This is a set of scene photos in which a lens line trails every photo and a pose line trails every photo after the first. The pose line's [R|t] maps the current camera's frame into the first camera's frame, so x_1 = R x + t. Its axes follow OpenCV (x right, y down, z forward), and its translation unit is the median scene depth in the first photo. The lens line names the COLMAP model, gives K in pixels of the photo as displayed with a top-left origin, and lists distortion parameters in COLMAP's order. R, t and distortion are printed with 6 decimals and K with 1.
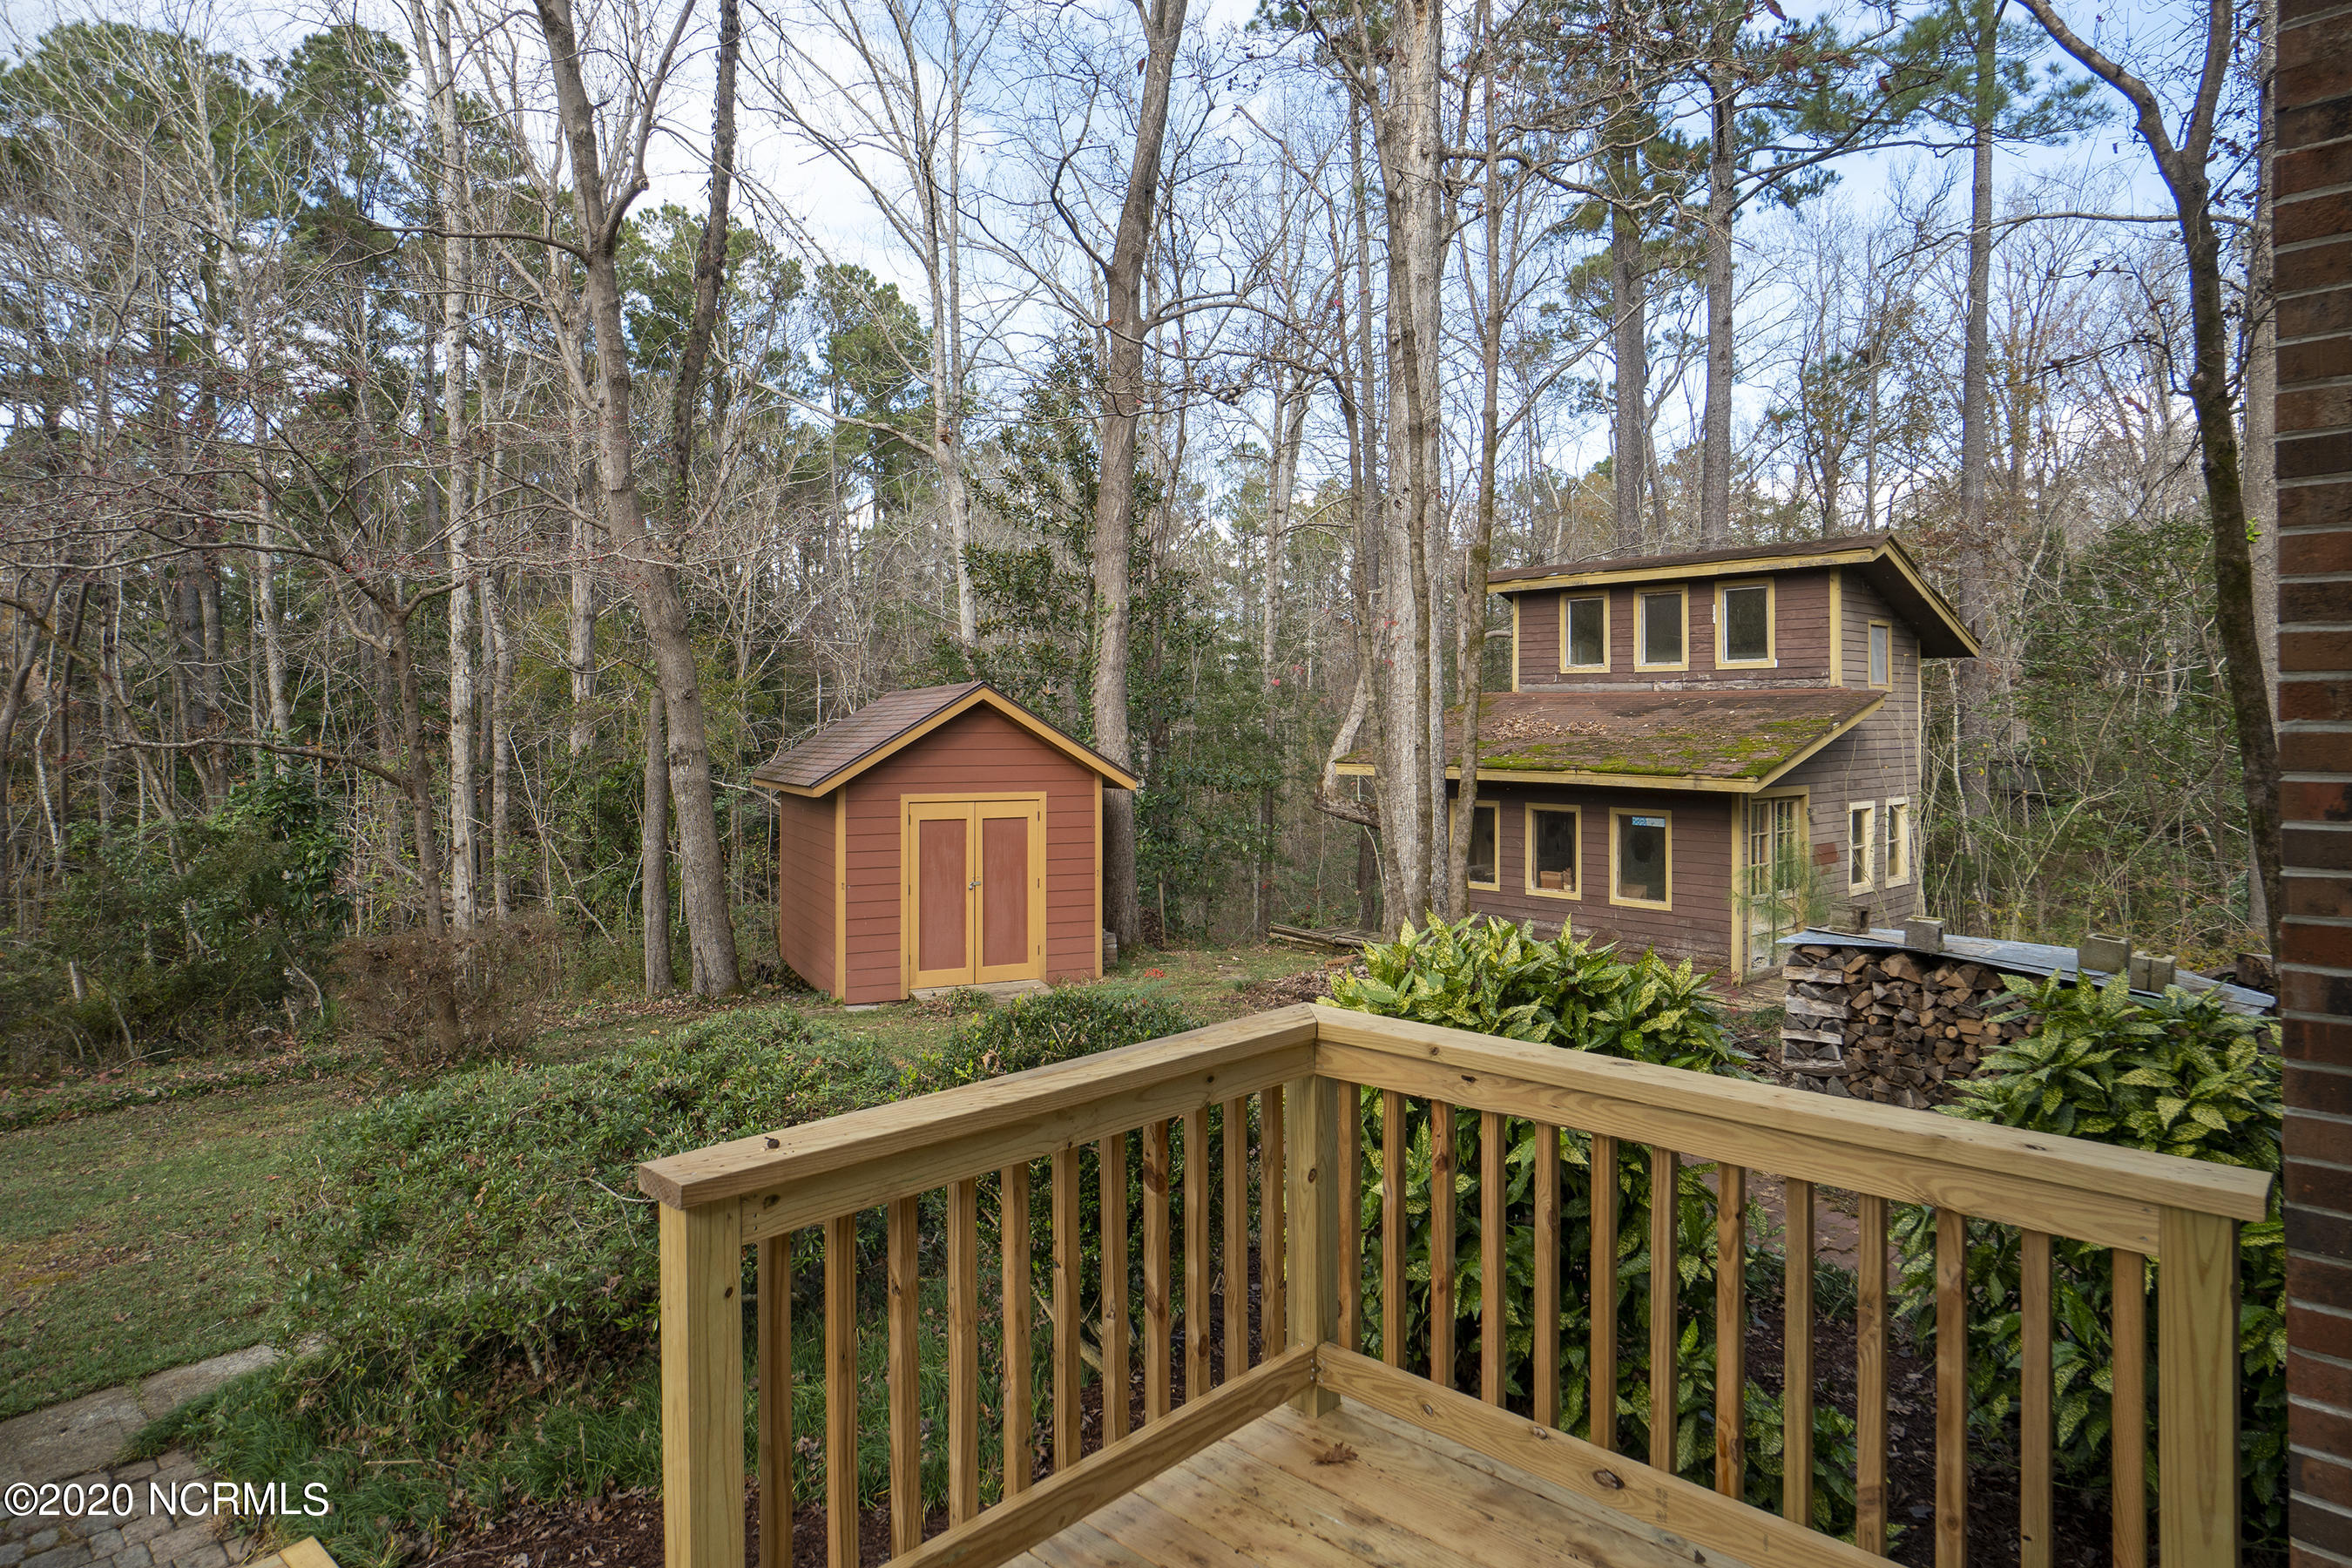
lens RADIAL K [[1409.7, 0, 1244.4], [0, 1409.7, 732.5], [0, 0, 1]] dist [-0.003442, 0.038510]
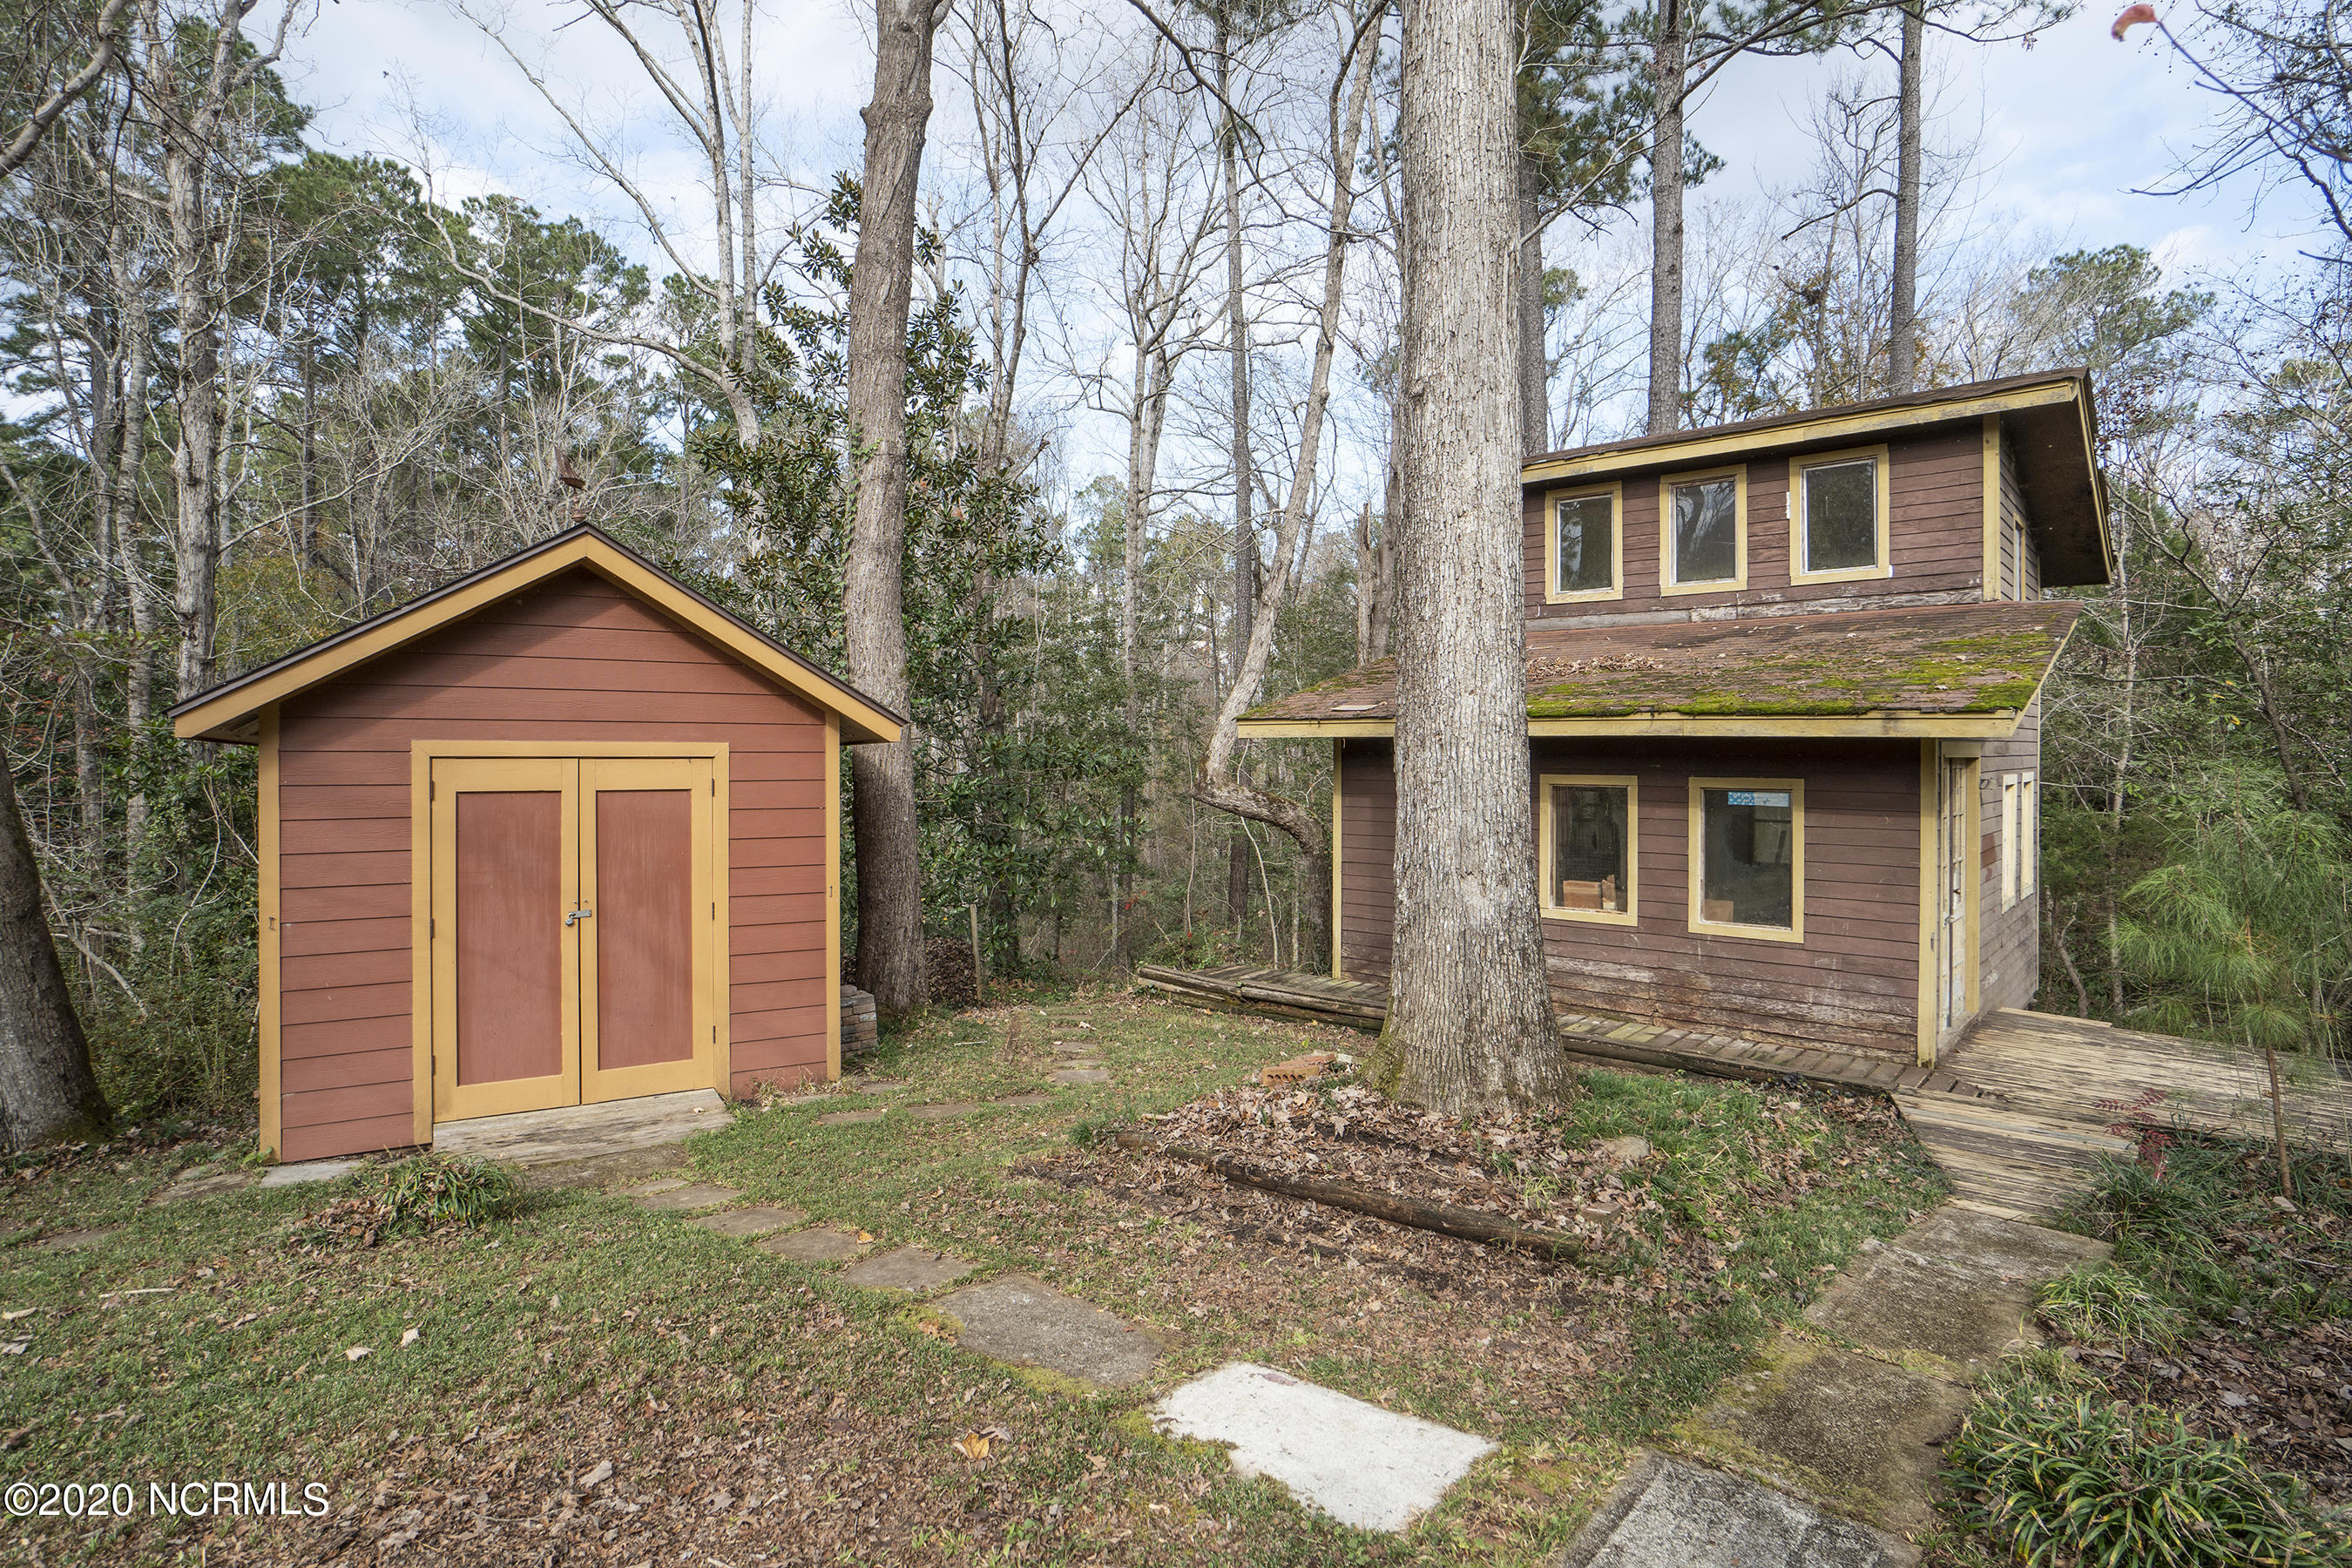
lens RADIAL K [[1226.9, 0, 1261.0], [0, 1226.9, 774.1], [0, 0, 1]] dist [0.000550, -0.000399]
pose [[0.991766, 0.001702, 0.128052, 0.001808], [-0.002717, 0.999966, 0.007752, 0.045622], [-0.128034, -0.008037, 0.991737, 0.462614]]
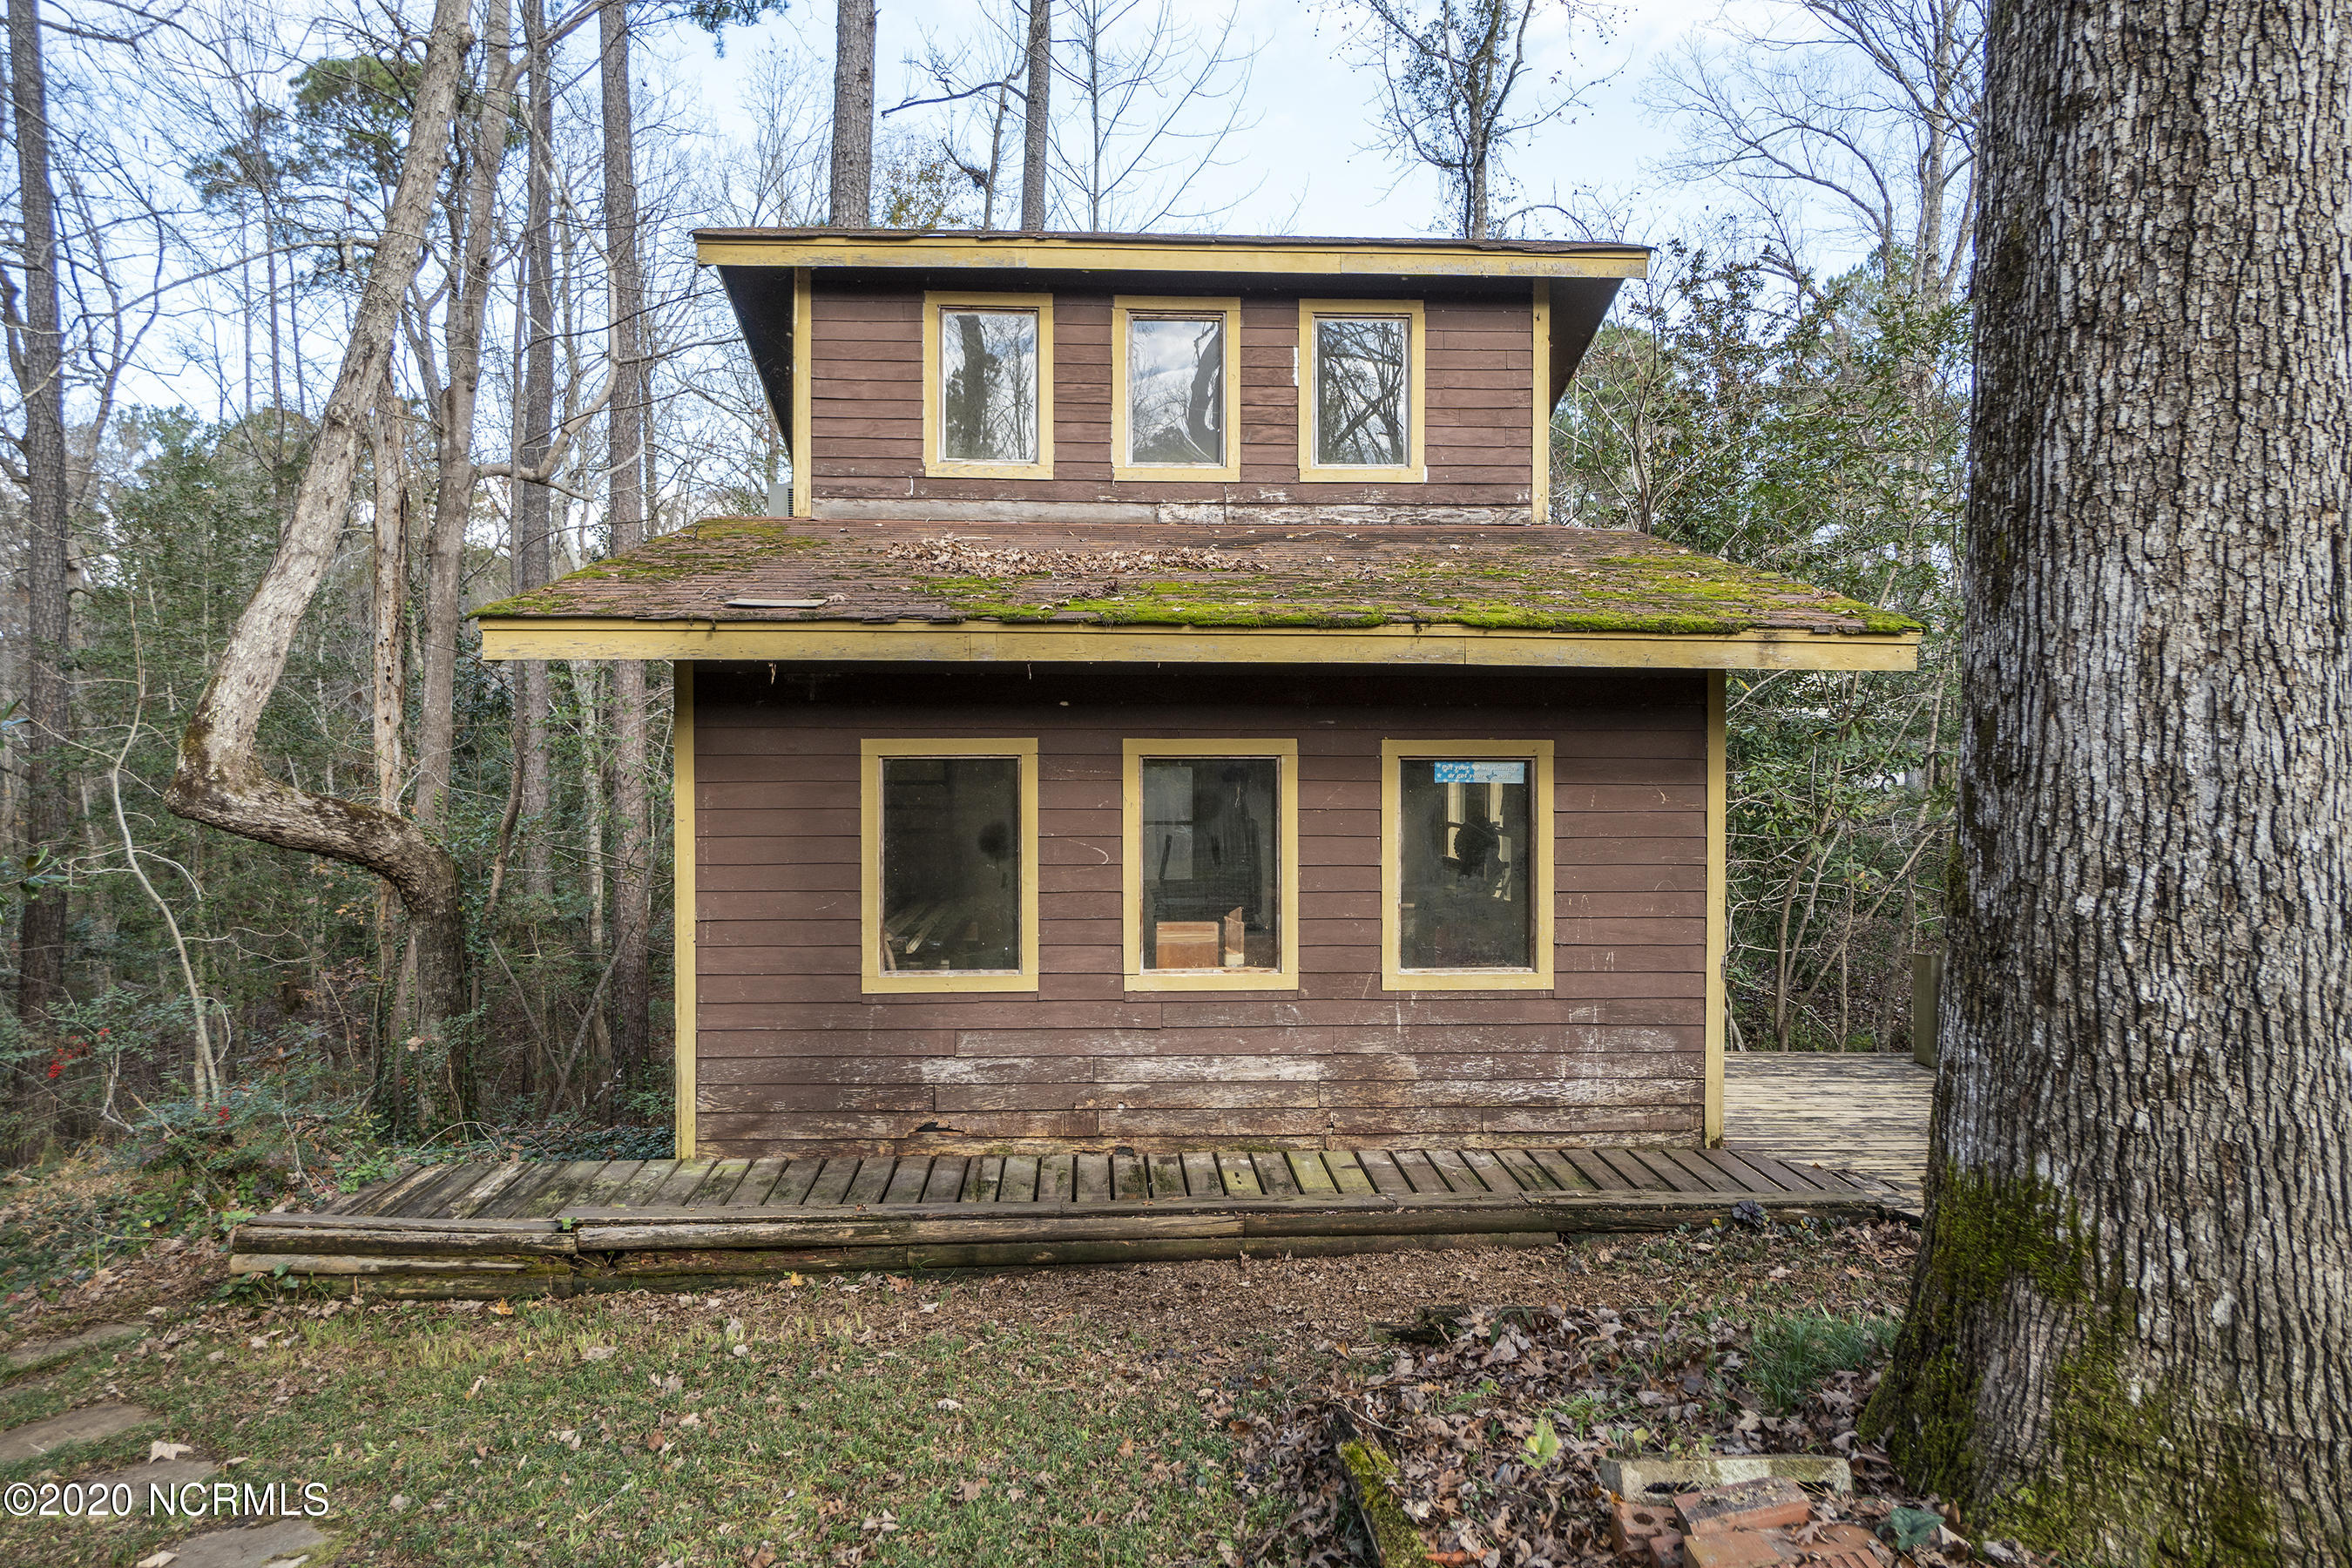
lens RADIAL K [[1435.6, 0, 1176.0], [0, 1435.6, 784.0], [0, 0, 1]] dist [0.003873, 0.003334]
pose [[0.654043, -0.009808, 0.756394, -0.071446], [0.008941, 0.999946, 0.005235, 0.059395], [-0.756404, 0.003339, 0.654096, 0.747251]]
